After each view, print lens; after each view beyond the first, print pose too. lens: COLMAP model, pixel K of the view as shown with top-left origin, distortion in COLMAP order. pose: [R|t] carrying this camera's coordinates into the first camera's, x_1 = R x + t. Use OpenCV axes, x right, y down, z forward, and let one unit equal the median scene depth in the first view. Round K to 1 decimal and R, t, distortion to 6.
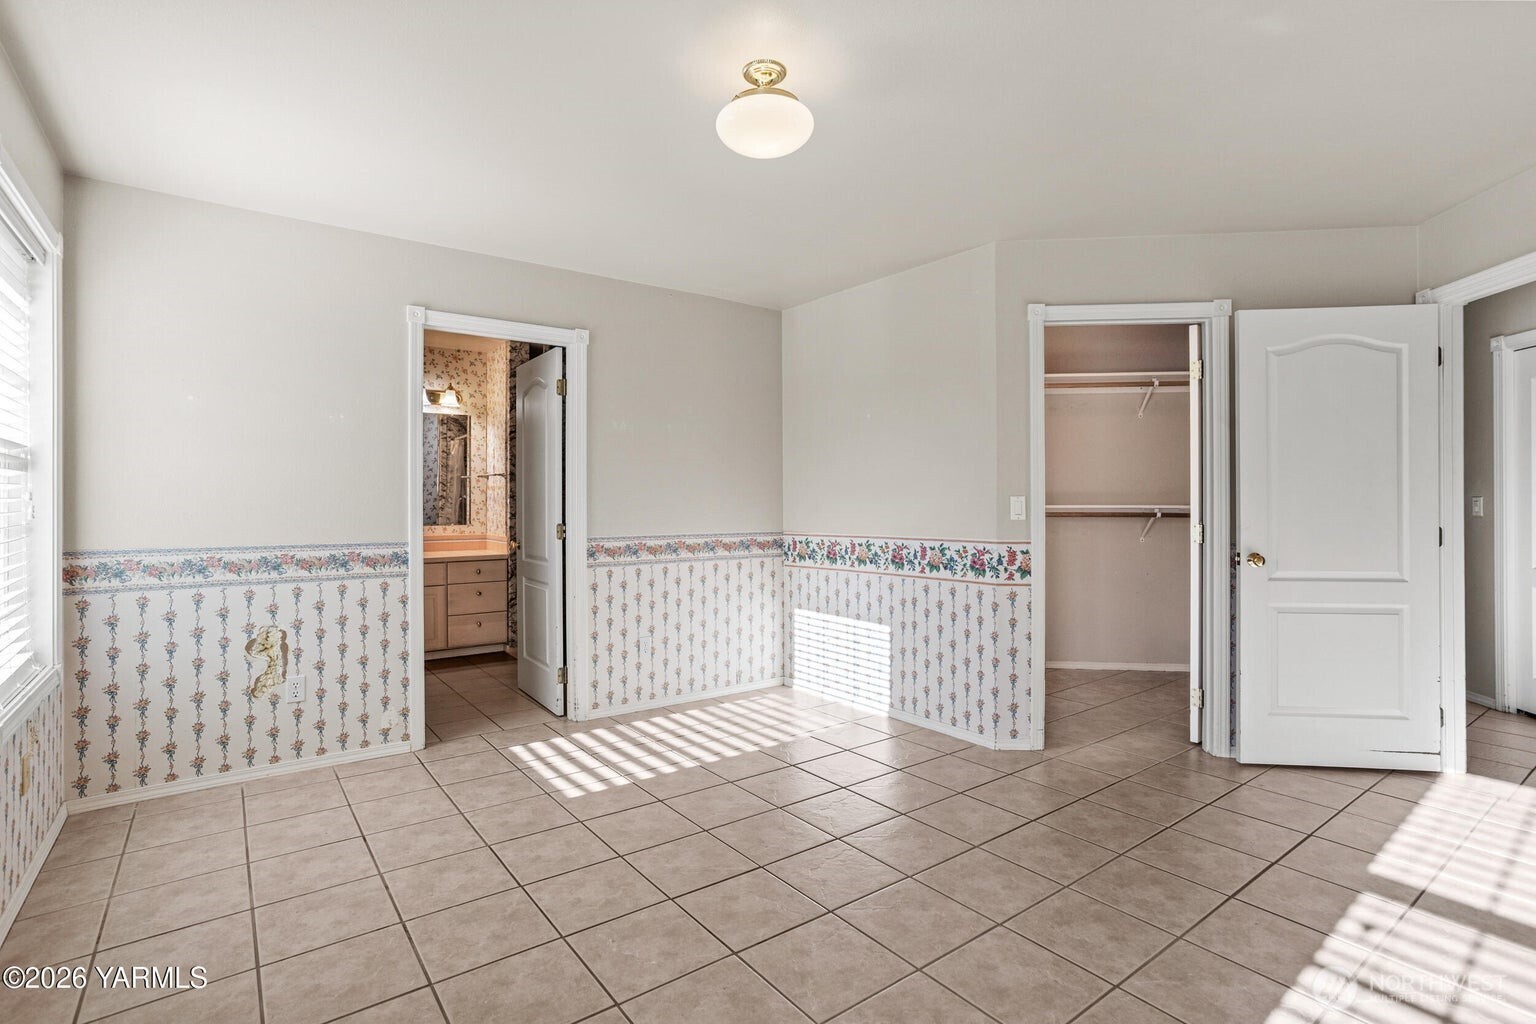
lens RADIAL K [[759.6, 0, 766.2], [0, 759.6, 484.5], [0, 0, 1]] dist [-0.060709, 0.037889]
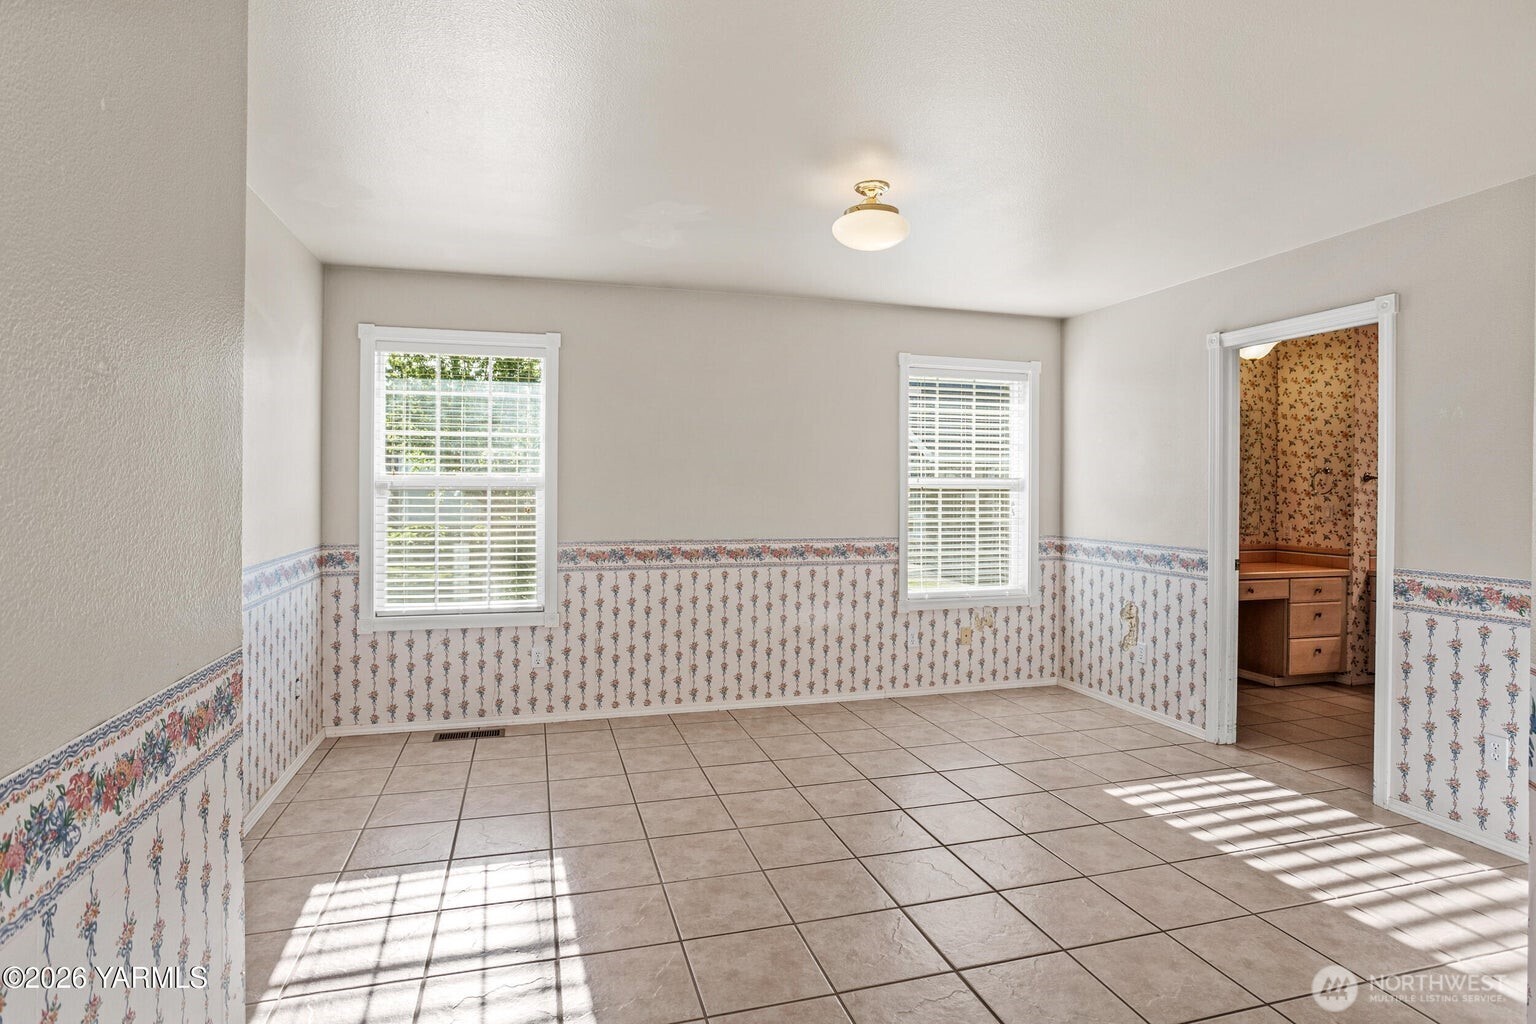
lens RADIAL K [[797.7, 0, 776.5], [0, 797.7, 489.2], [0, 0, 1]] dist [-0.003278, 0.001714]
pose [[-0.350204, 0.007371, -0.936645, 0.855589], [0.023955, 0.999712, -0.001090, -0.026495], [0.936367, -0.022819, -0.350280, 0.839602]]
